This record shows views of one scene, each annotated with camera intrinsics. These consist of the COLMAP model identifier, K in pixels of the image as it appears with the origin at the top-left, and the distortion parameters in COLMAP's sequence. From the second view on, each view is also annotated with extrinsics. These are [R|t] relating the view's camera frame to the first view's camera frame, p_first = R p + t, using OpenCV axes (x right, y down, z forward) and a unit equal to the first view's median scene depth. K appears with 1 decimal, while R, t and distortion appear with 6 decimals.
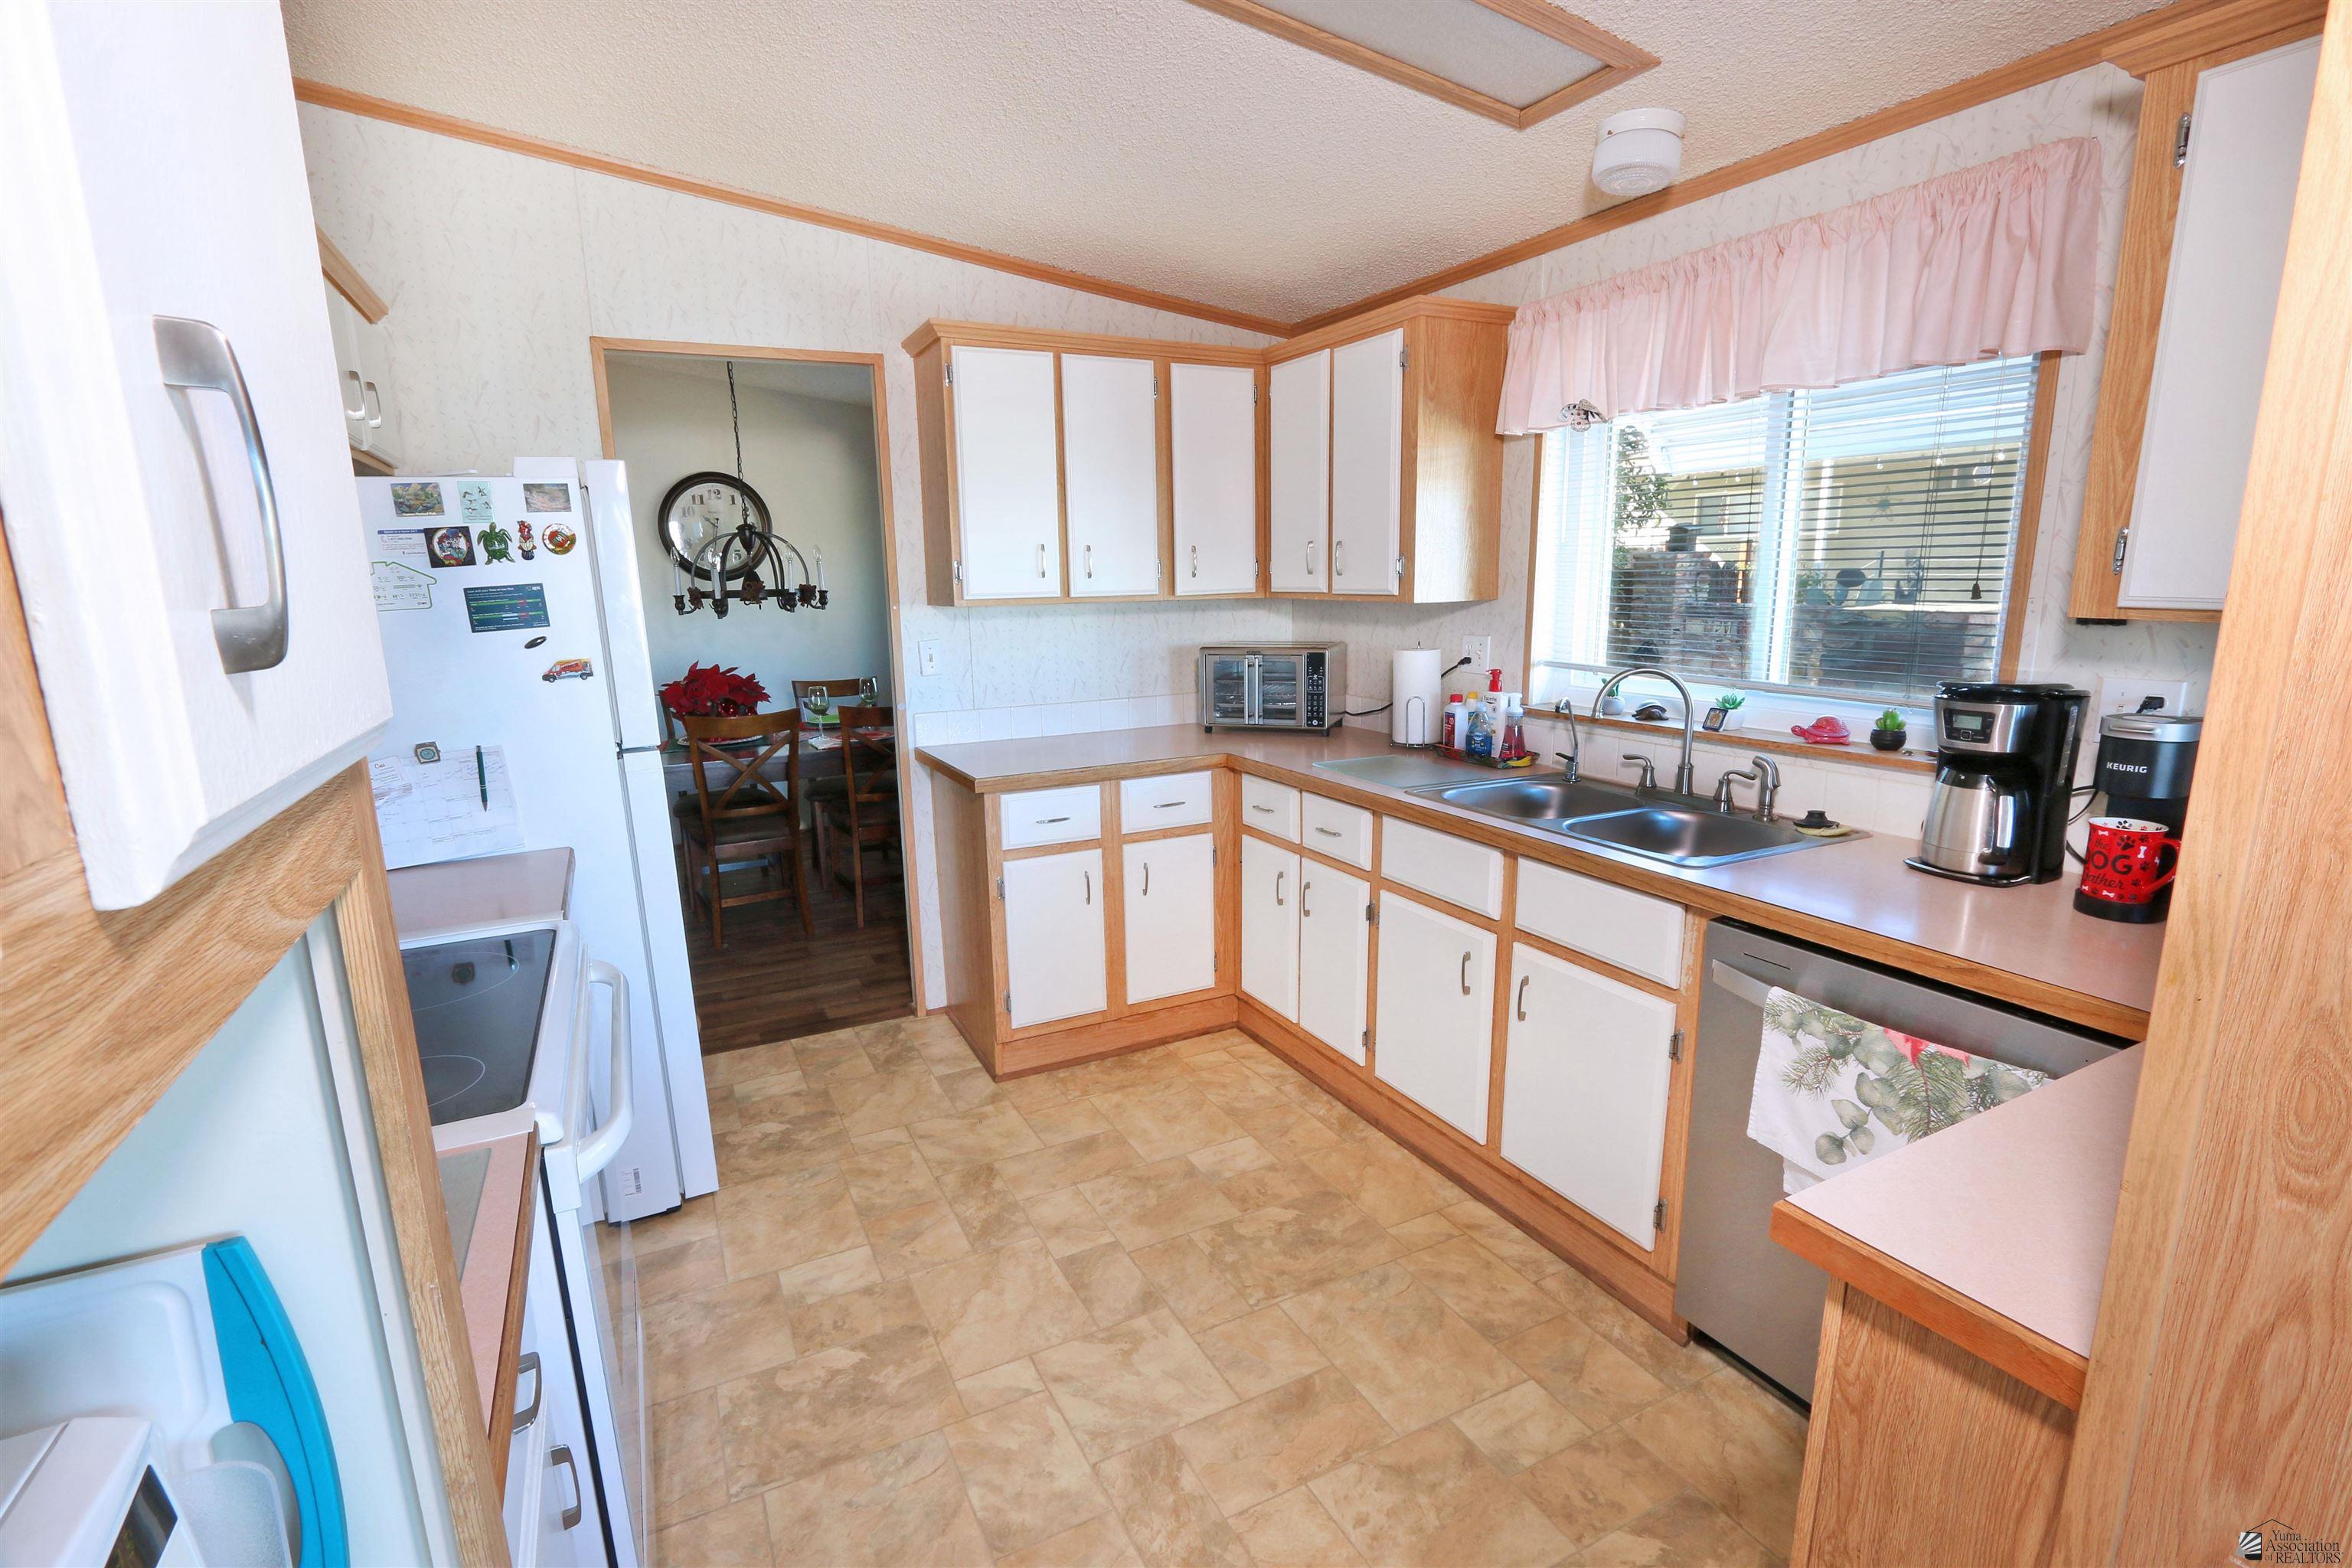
lens RADIAL K [[1080.9, 0, 1165.3], [0, 1080.9, 793.1], [0, 0, 1]] dist [-0.016036, 0.000970]
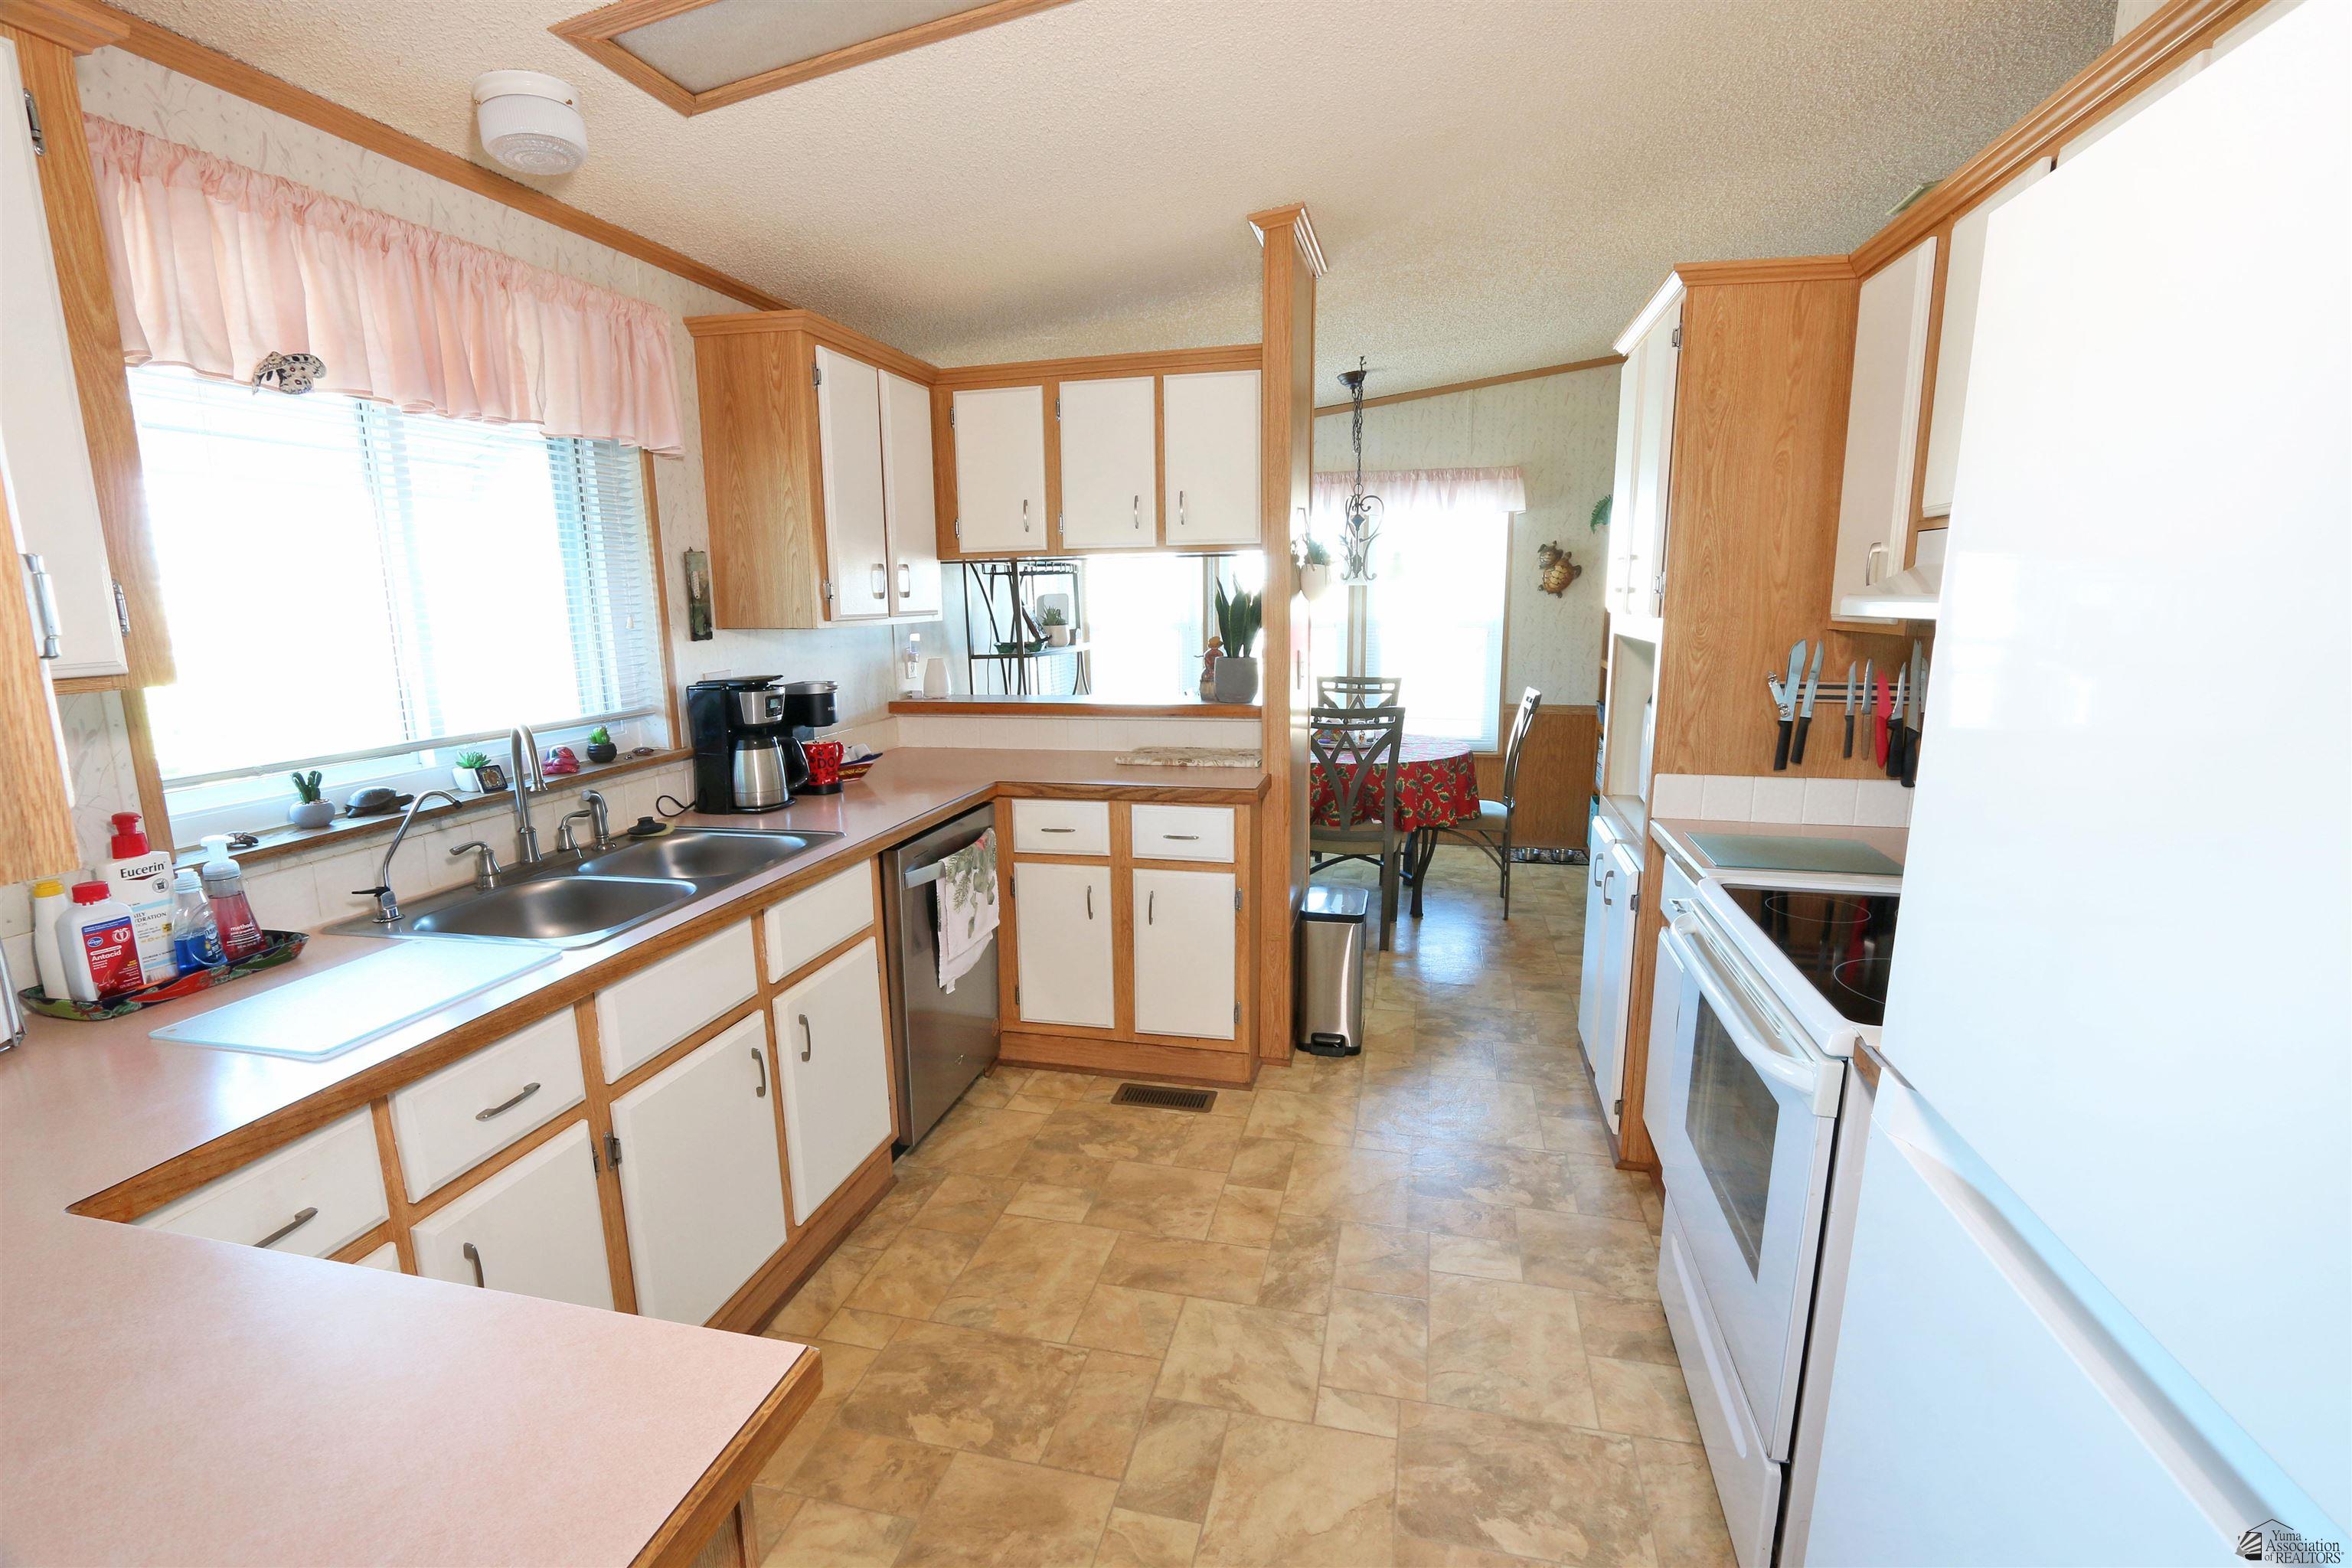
lens RADIAL K [[1080.9, 0, 1165.5], [0, 1080.9, 795.2], [0, 0, 1]] dist [-0.016036, 0.000970]
pose [[-0.761528, -0.093845, 0.641302, -0.533853], [0.157352, 0.933090, 0.323394, -0.285341], [-0.628742, 0.347184, -0.695807, 1.428040]]
